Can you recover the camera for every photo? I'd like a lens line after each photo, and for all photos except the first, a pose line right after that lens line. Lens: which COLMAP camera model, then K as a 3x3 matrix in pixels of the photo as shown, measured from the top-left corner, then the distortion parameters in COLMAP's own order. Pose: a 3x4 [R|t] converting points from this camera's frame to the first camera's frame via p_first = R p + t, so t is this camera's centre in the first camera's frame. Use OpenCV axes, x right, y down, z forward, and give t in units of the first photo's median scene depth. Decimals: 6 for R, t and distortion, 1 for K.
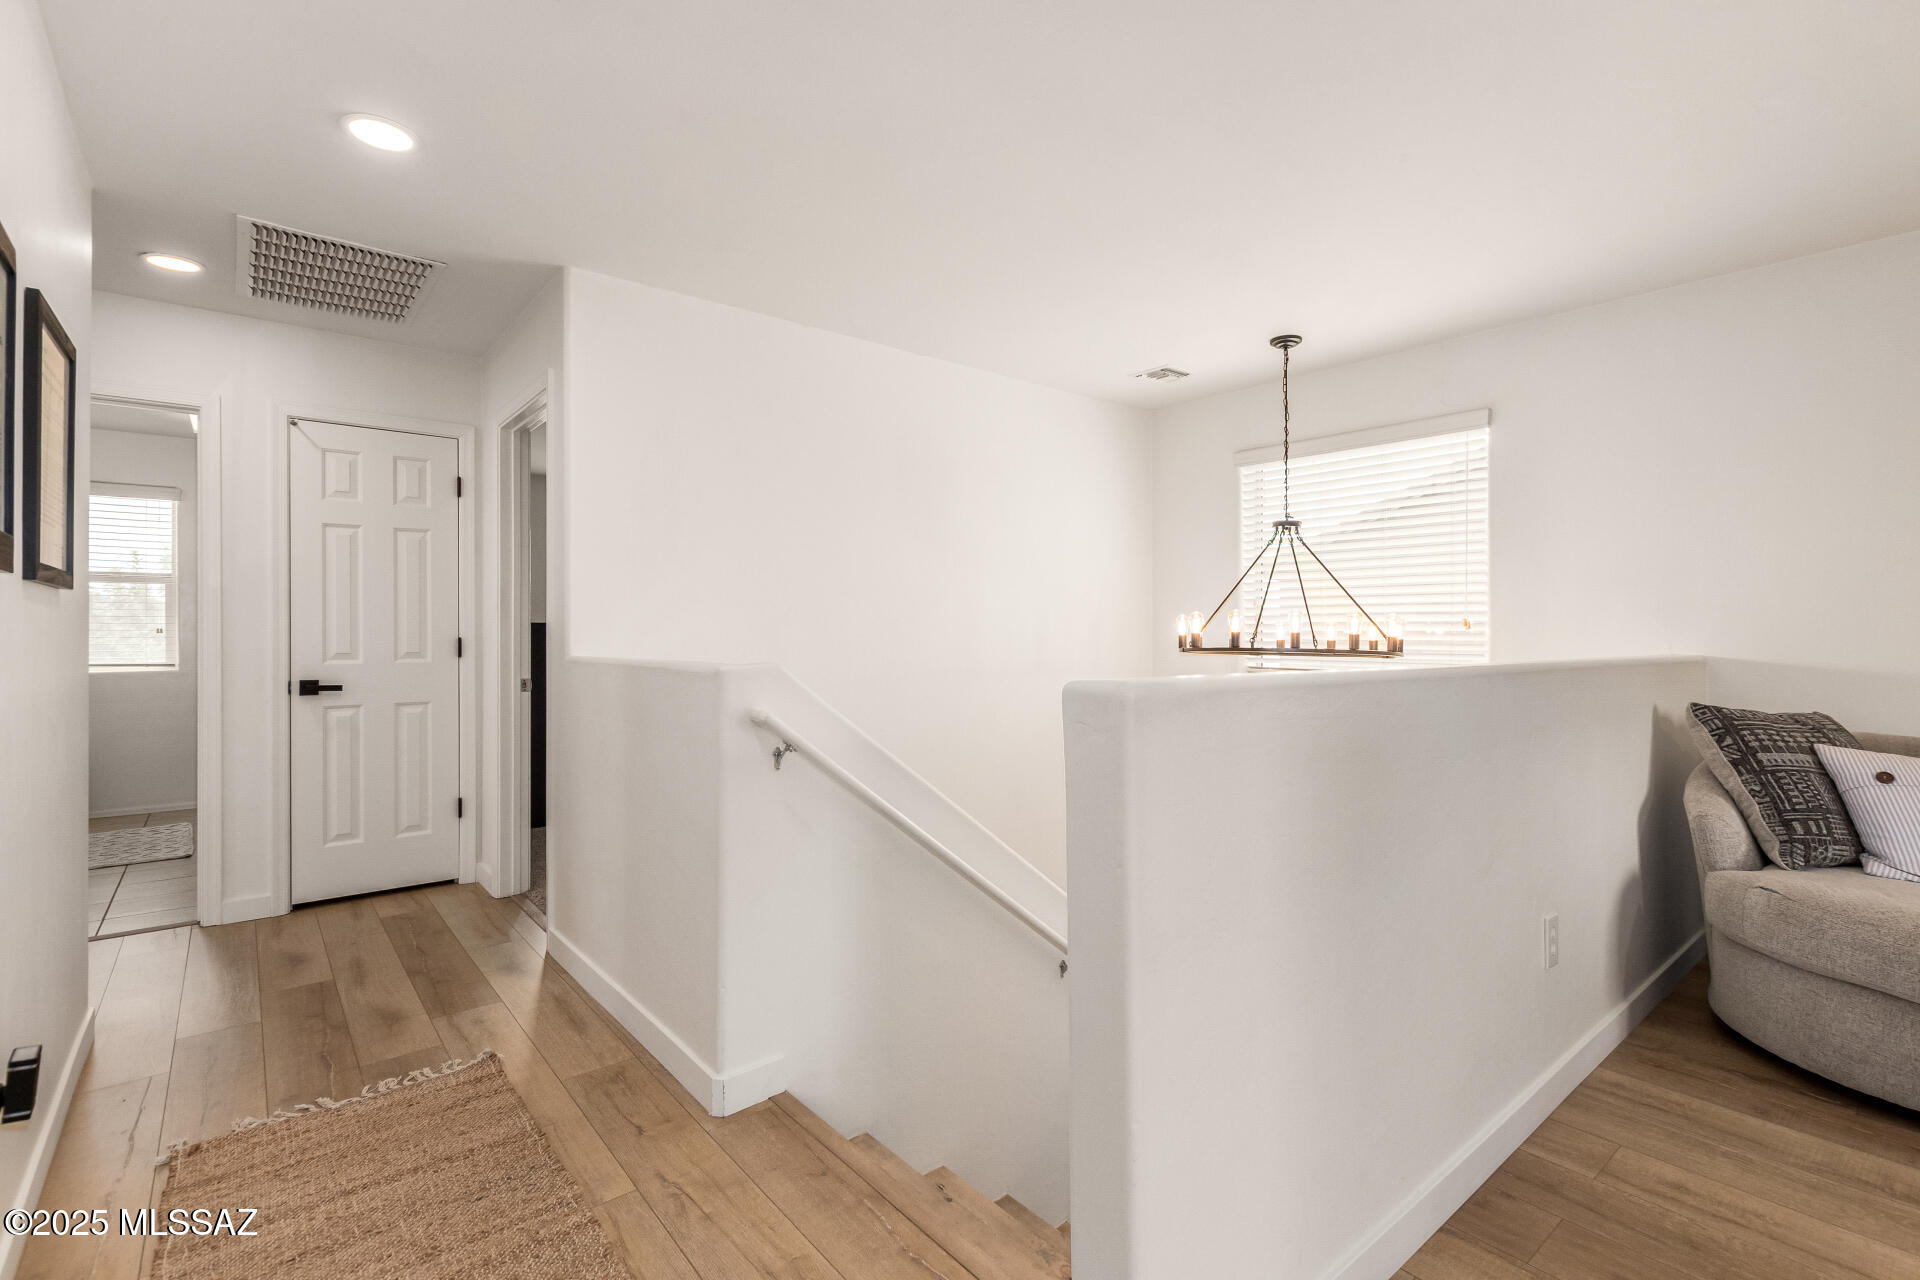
lens RADIAL K [[882.2, 0, 965.1], [0, 882.2, 627.5], [0, 0, 1]] dist [-0.003607, -0.001049]
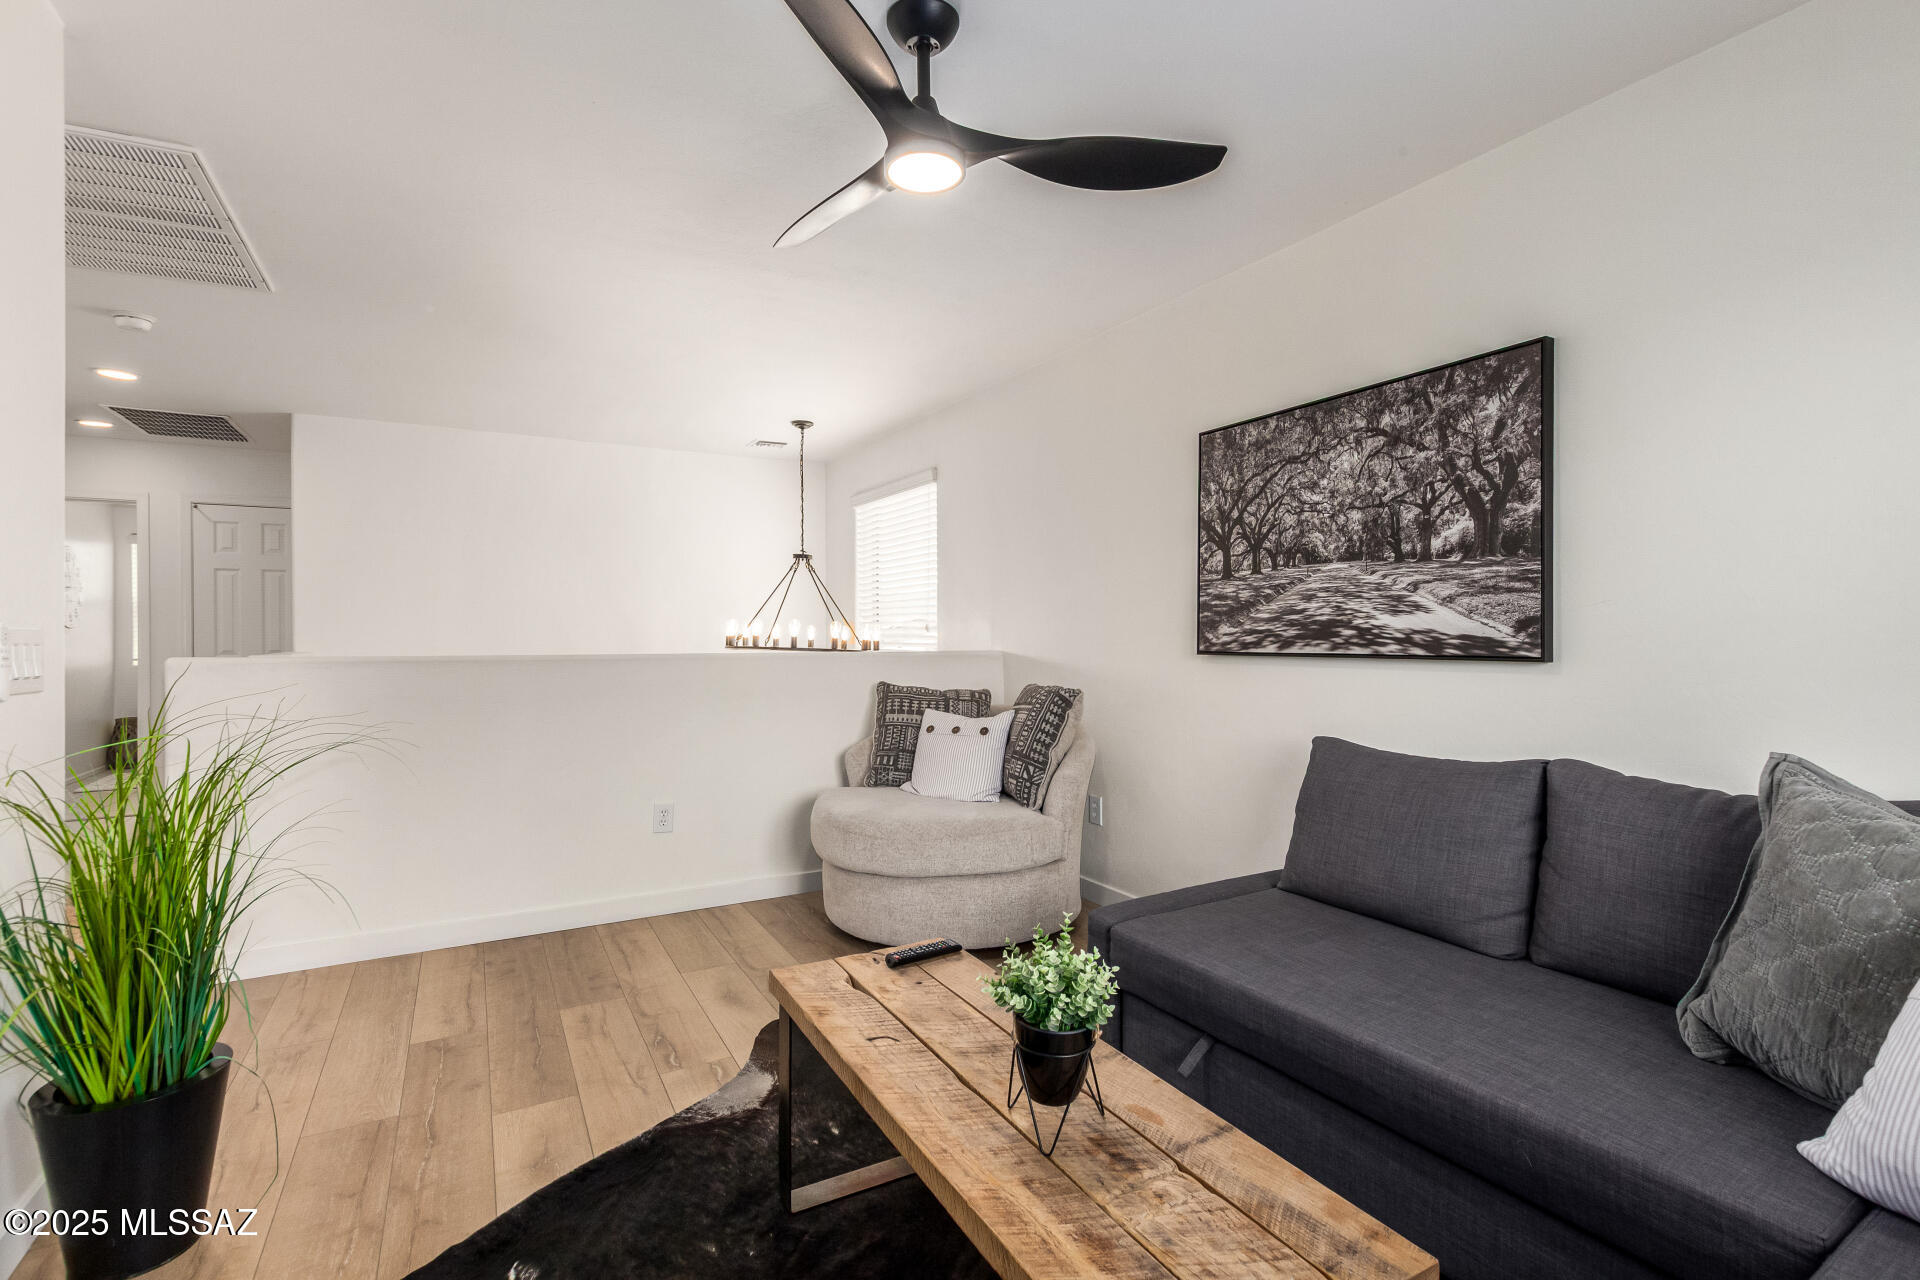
lens RADIAL K [[882.2, 0, 965.0], [0, 882.2, 634.9], [0, 0, 1]] dist [-0.003607, -0.001049]
pose [[0.983788, -0.000530, -0.179332, 1.314583], [0.001982, 0.999967, 0.007917, -0.006906], [0.179322, -0.008144, 0.983757, -0.483866]]
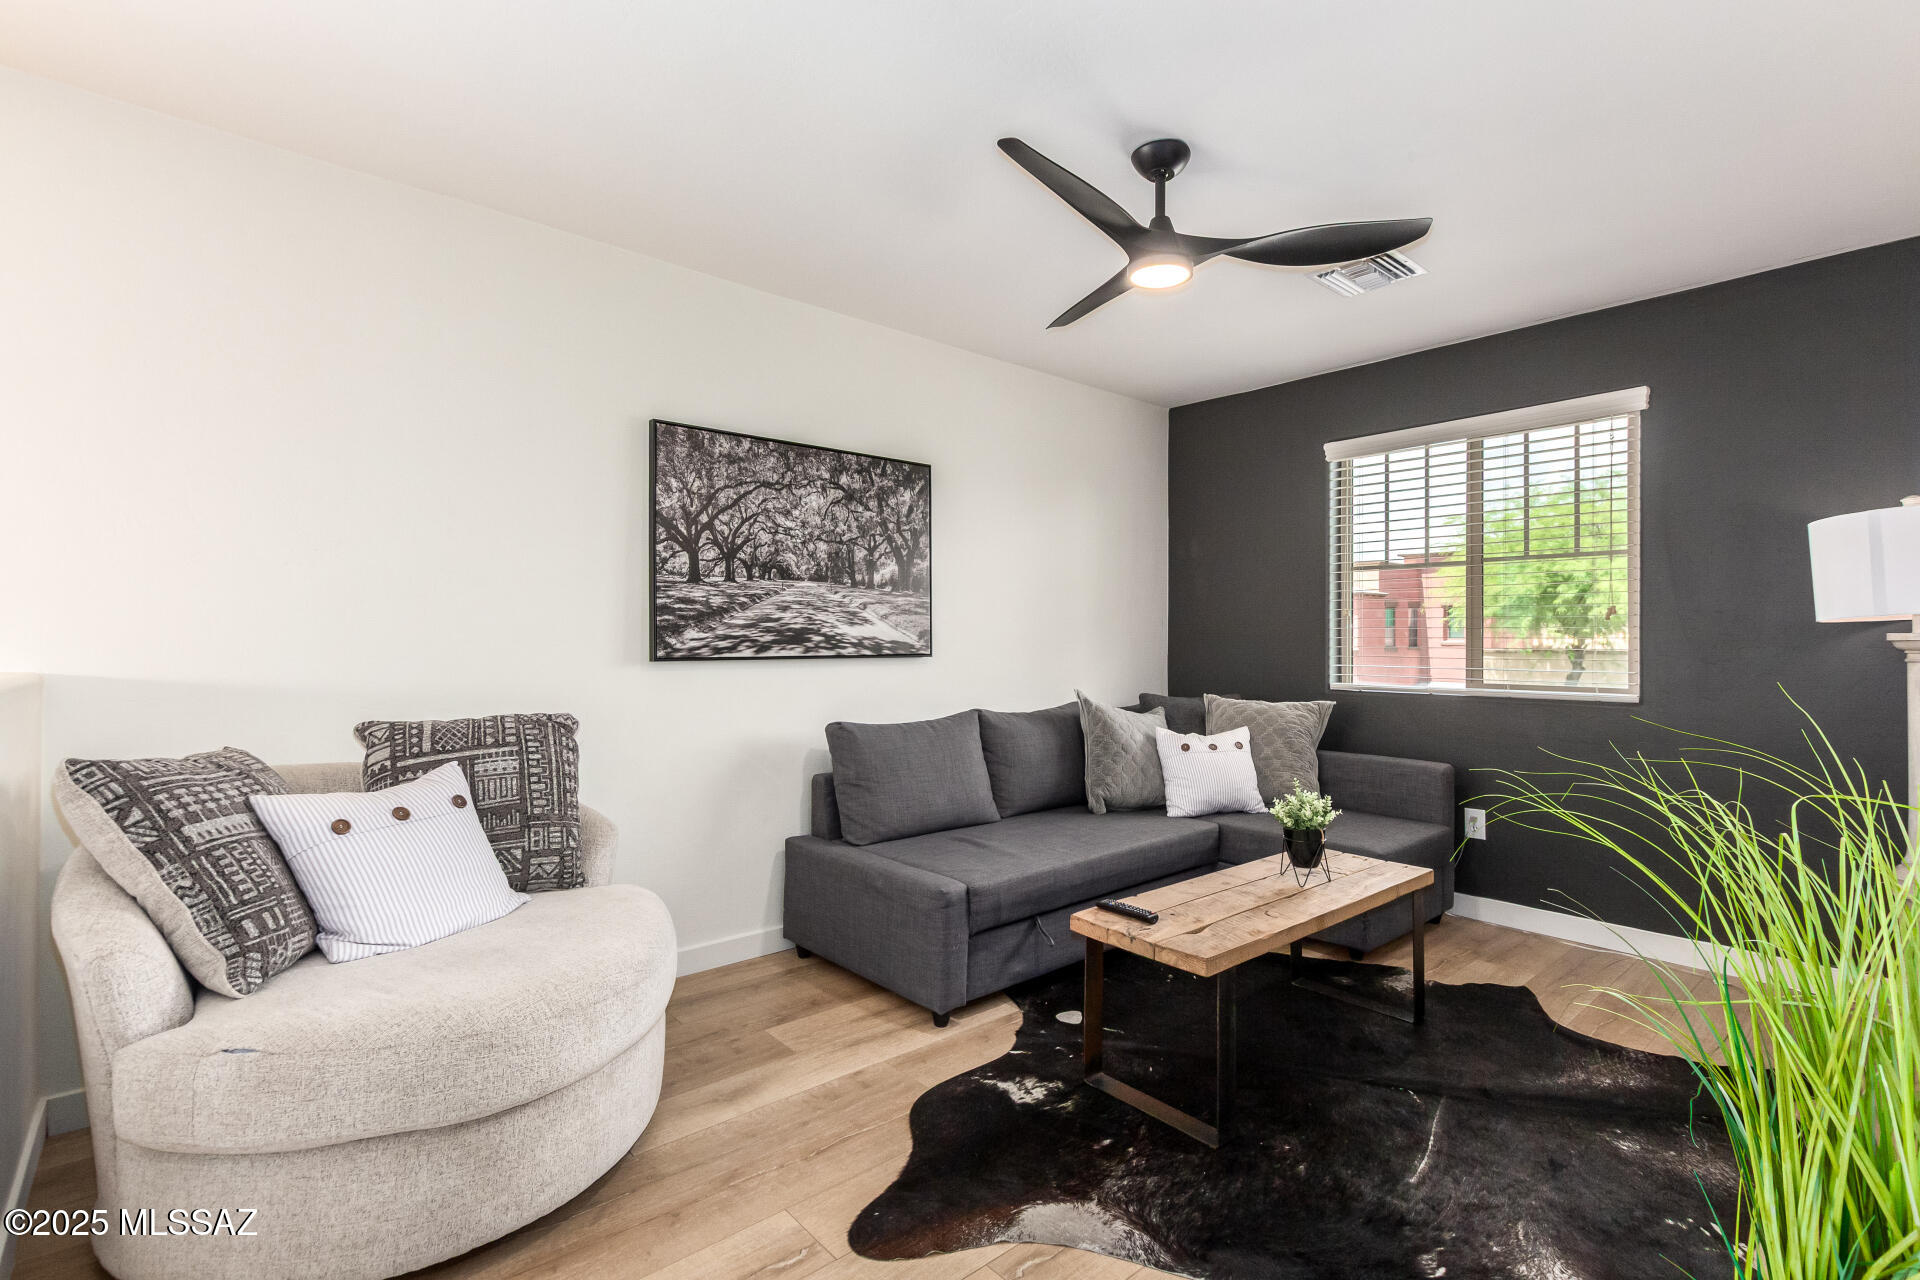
lens RADIAL K [[882.2, 0, 973.3], [0, 882.2, 637.4], [0, 0, 1]] dist [-0.003607, -0.001049]
pose [[-0.027701, 0.004107, 0.999608, 0.244254], [-0.010920, 0.999931, -0.004411, 0.001249], [-0.999557, -0.011038, -0.027654, 0.443491]]
